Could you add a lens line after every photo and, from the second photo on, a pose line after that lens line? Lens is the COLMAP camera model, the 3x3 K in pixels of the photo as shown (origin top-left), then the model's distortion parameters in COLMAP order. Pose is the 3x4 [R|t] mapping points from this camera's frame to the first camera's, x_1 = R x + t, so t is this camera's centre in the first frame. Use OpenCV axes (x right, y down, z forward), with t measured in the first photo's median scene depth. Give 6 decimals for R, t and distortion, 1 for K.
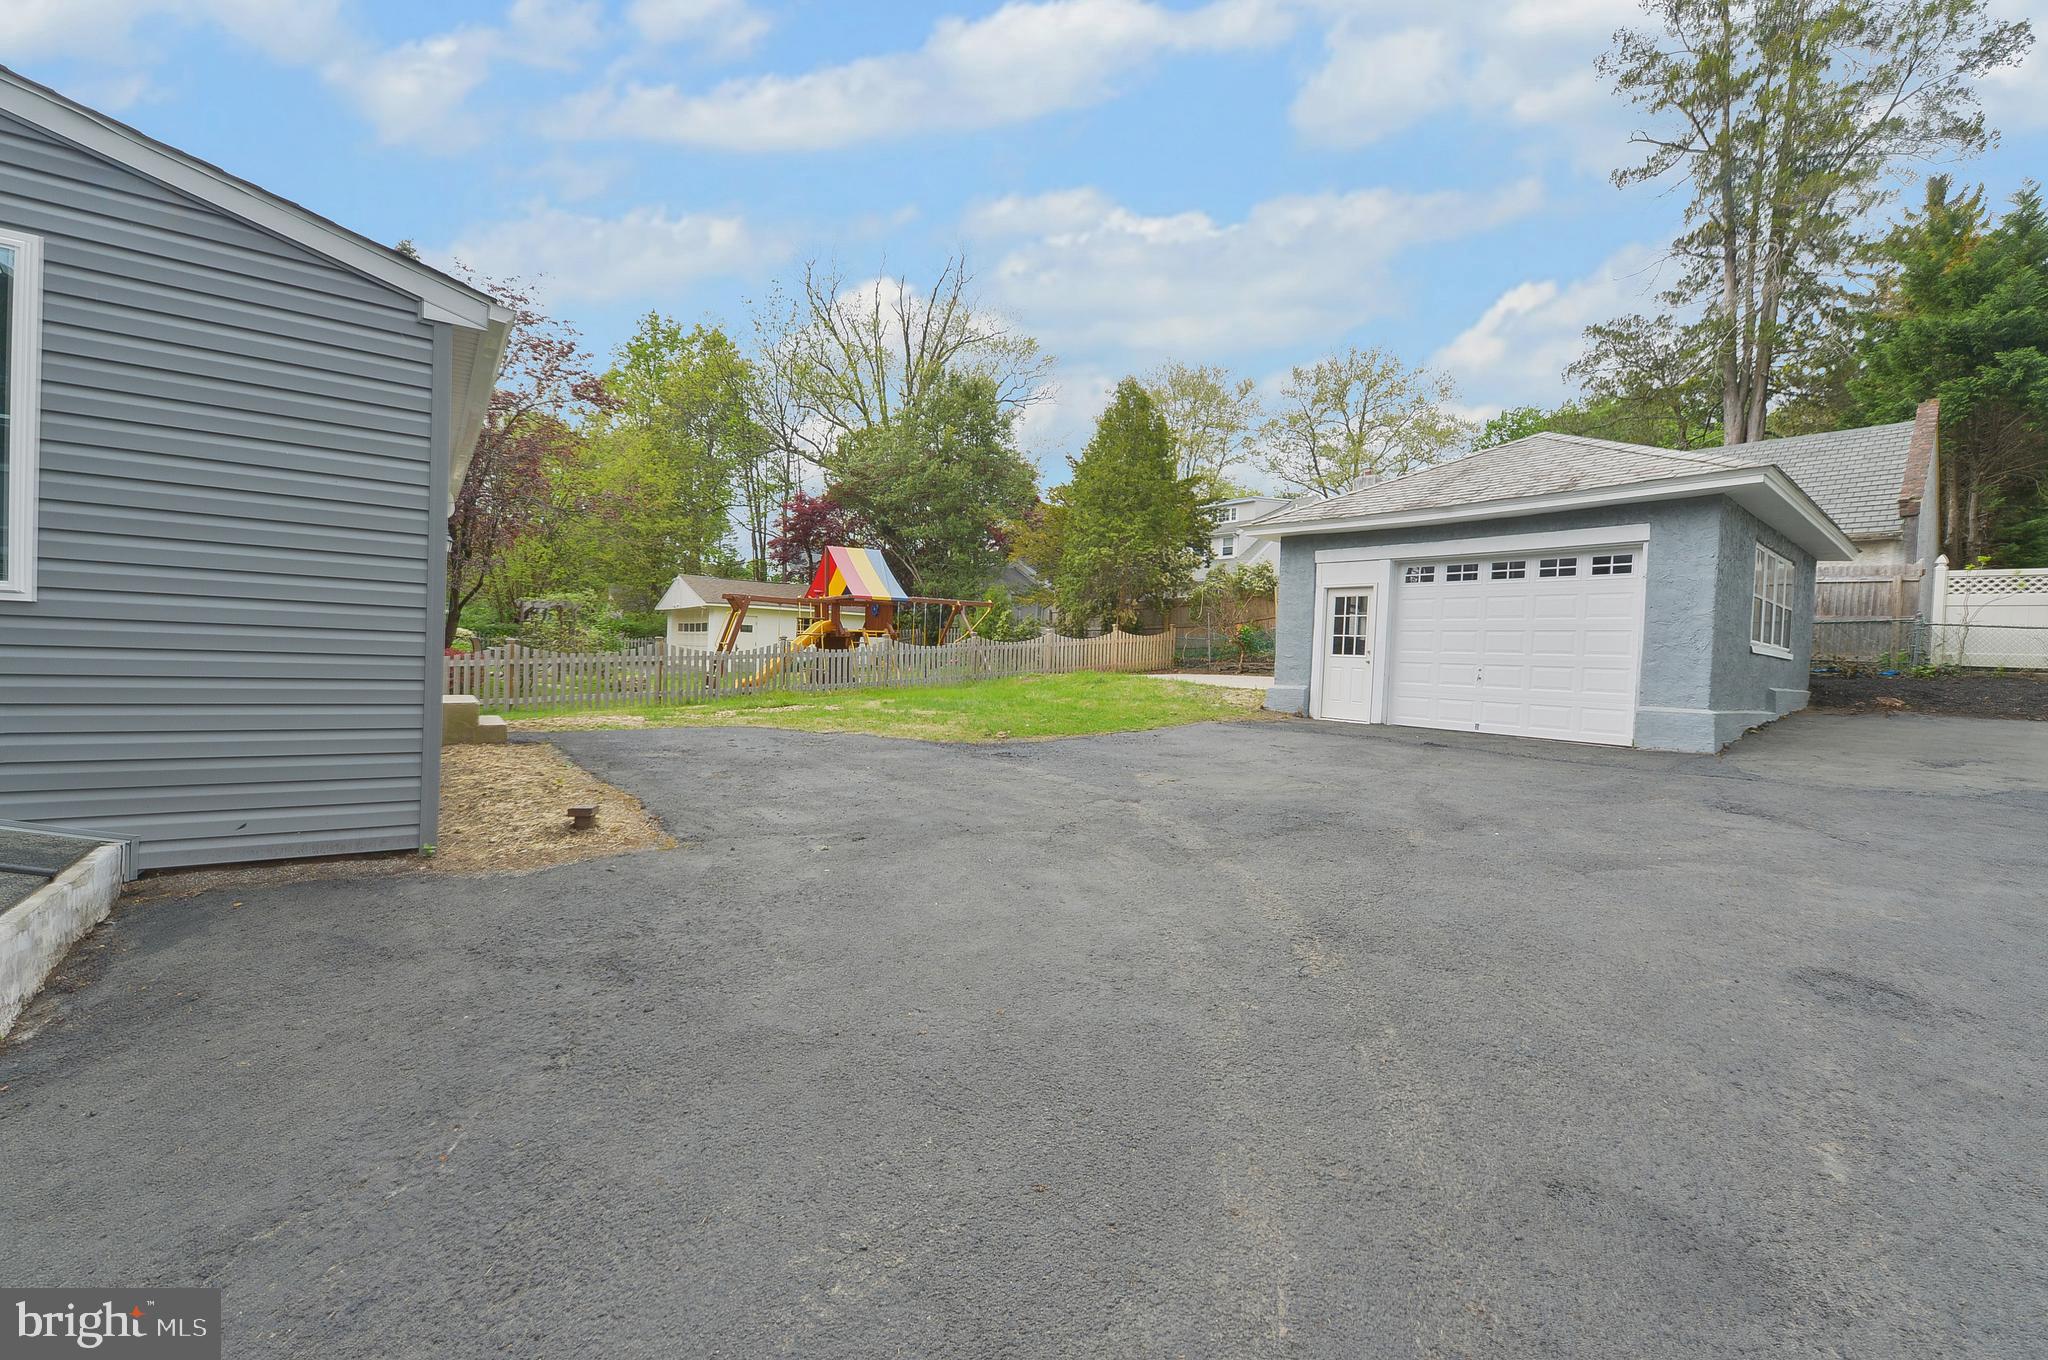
lens RADIAL K [[857.2, 0, 1019.0], [0, 857.2, 695.2], [0, 0, 1]] dist [-0.017477, -0.001576]
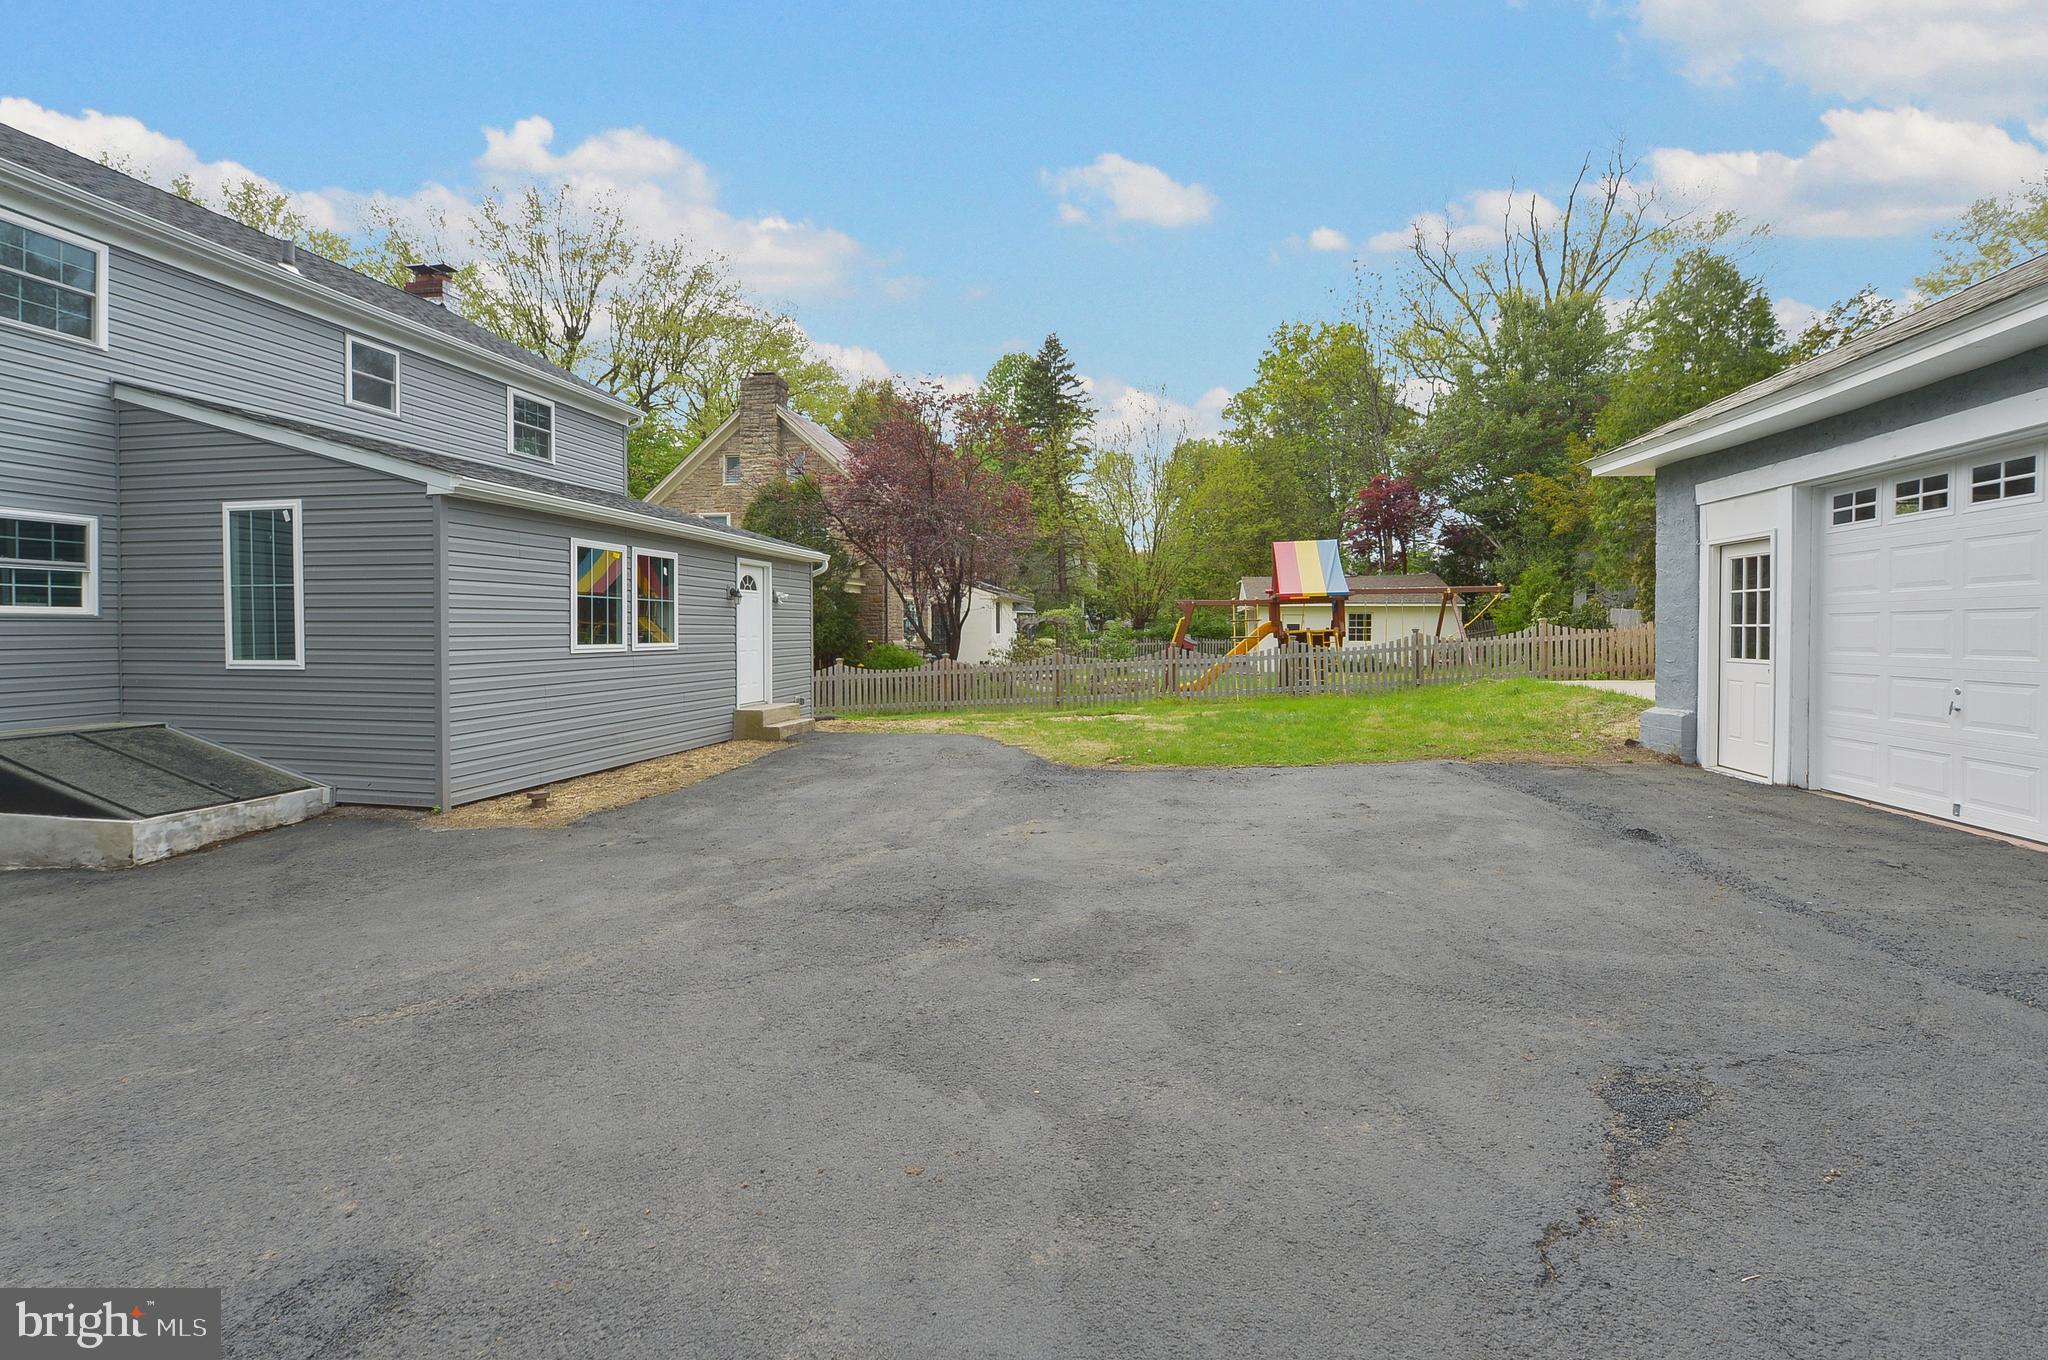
lens RADIAL K [[857.2, 0, 1019.2], [0, 857.2, 669.6], [0, 0, 1]] dist [-0.017477, -0.001576]
pose [[0.672502, -0.006246, -0.740069, 0.498511], [-0.008127, 0.999842, -0.015824, -0.028407], [0.740051, 0.016656, 0.672345, 0.272032]]
